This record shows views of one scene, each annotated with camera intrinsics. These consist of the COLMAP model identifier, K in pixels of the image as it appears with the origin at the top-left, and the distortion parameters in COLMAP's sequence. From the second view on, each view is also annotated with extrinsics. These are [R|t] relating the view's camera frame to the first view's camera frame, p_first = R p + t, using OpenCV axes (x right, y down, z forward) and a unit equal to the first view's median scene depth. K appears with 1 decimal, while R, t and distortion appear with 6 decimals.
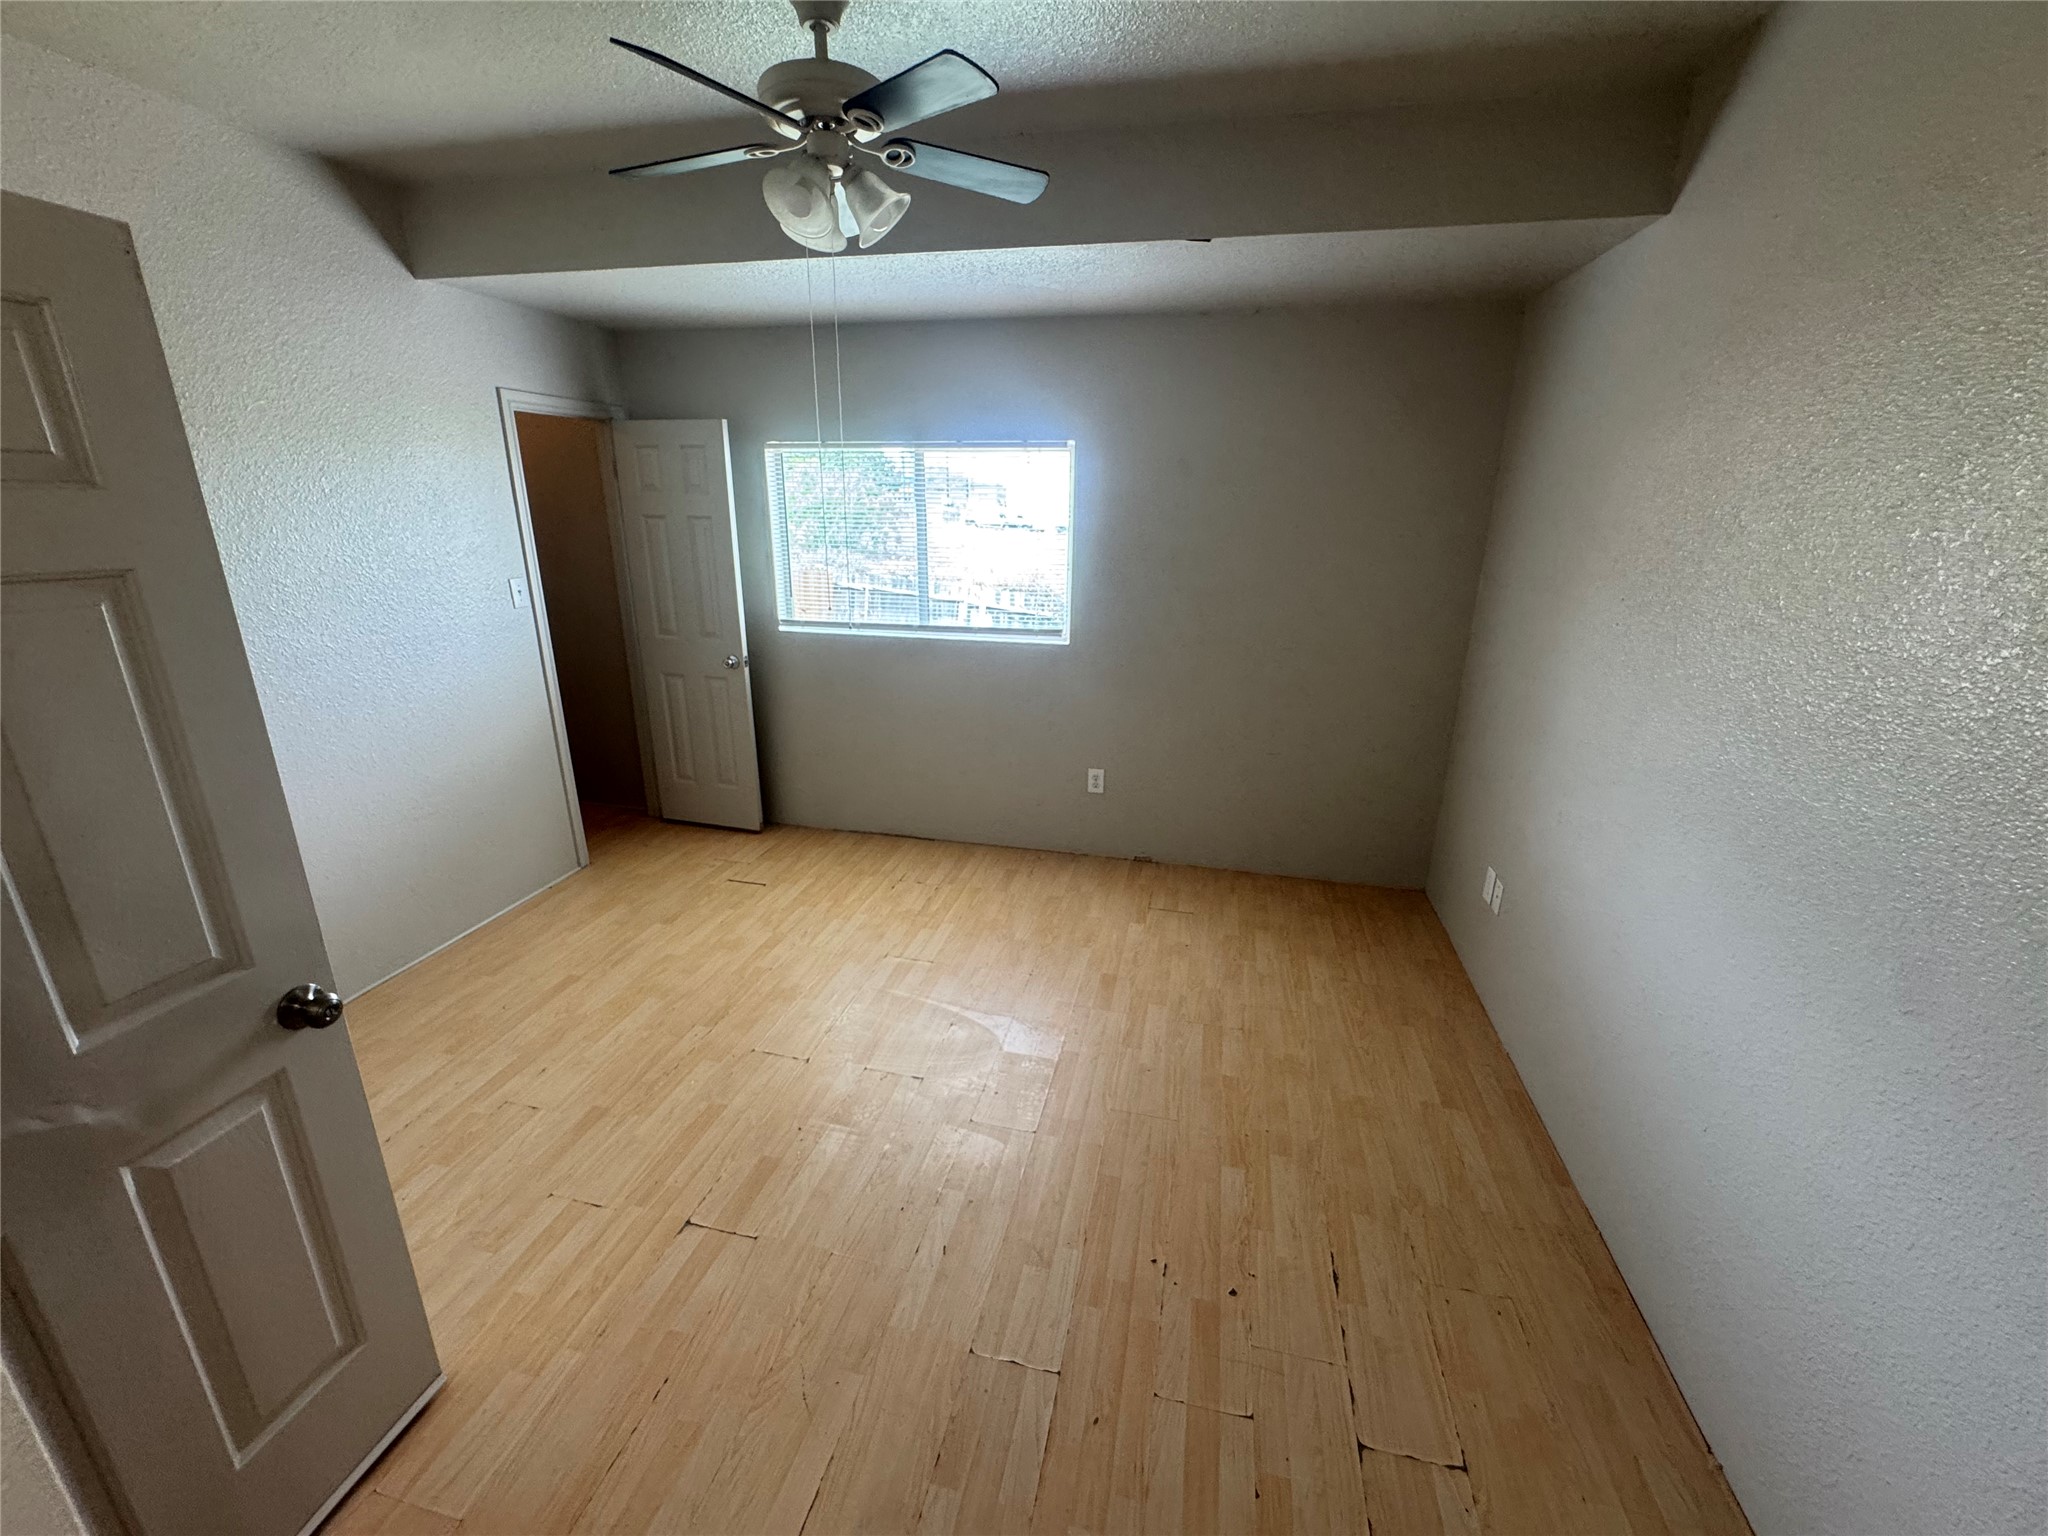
lens RADIAL K [[820.4, 0, 1024.0], [0, 820.4, 768.0], [0, 0, 1]] dist [-0.003295, -0.000276]
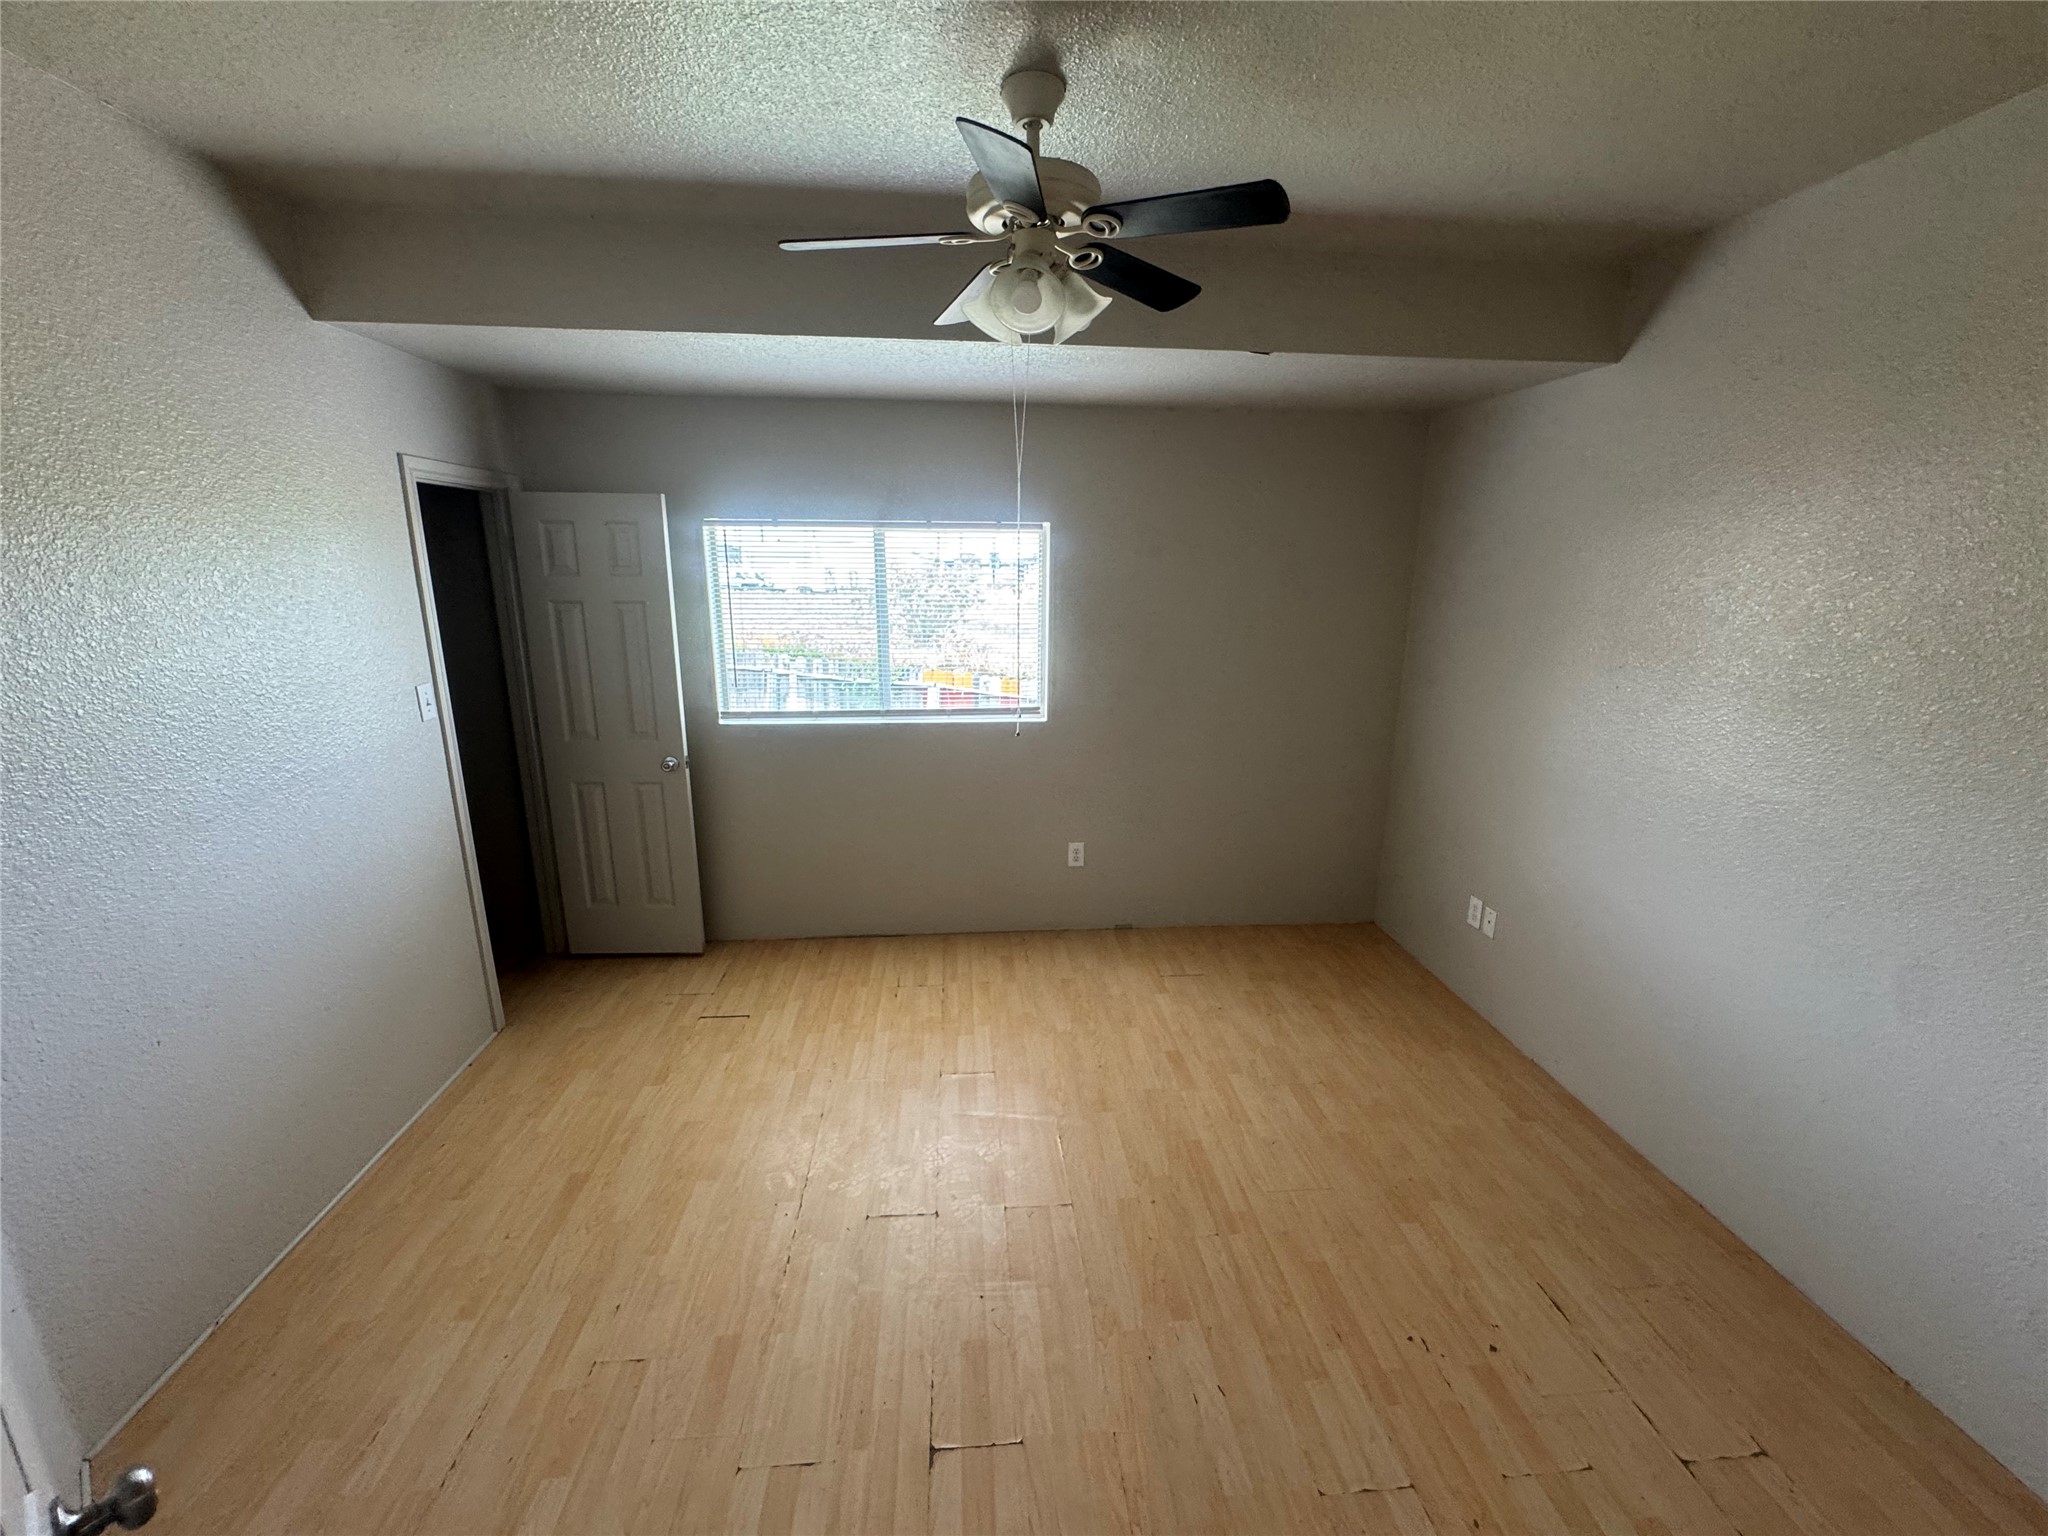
lens RADIAL K [[820.4, 0, 1024.0], [0, 820.4, 768.0], [0, 0, 1]] dist [-0.003295, -0.000276]
pose [[0.951752, -0.078411, 0.296682, -0.280661], [0.097776, 0.993902, -0.050982, -0.047730], [-0.290876, 0.077530, 0.953614, 0.064707]]
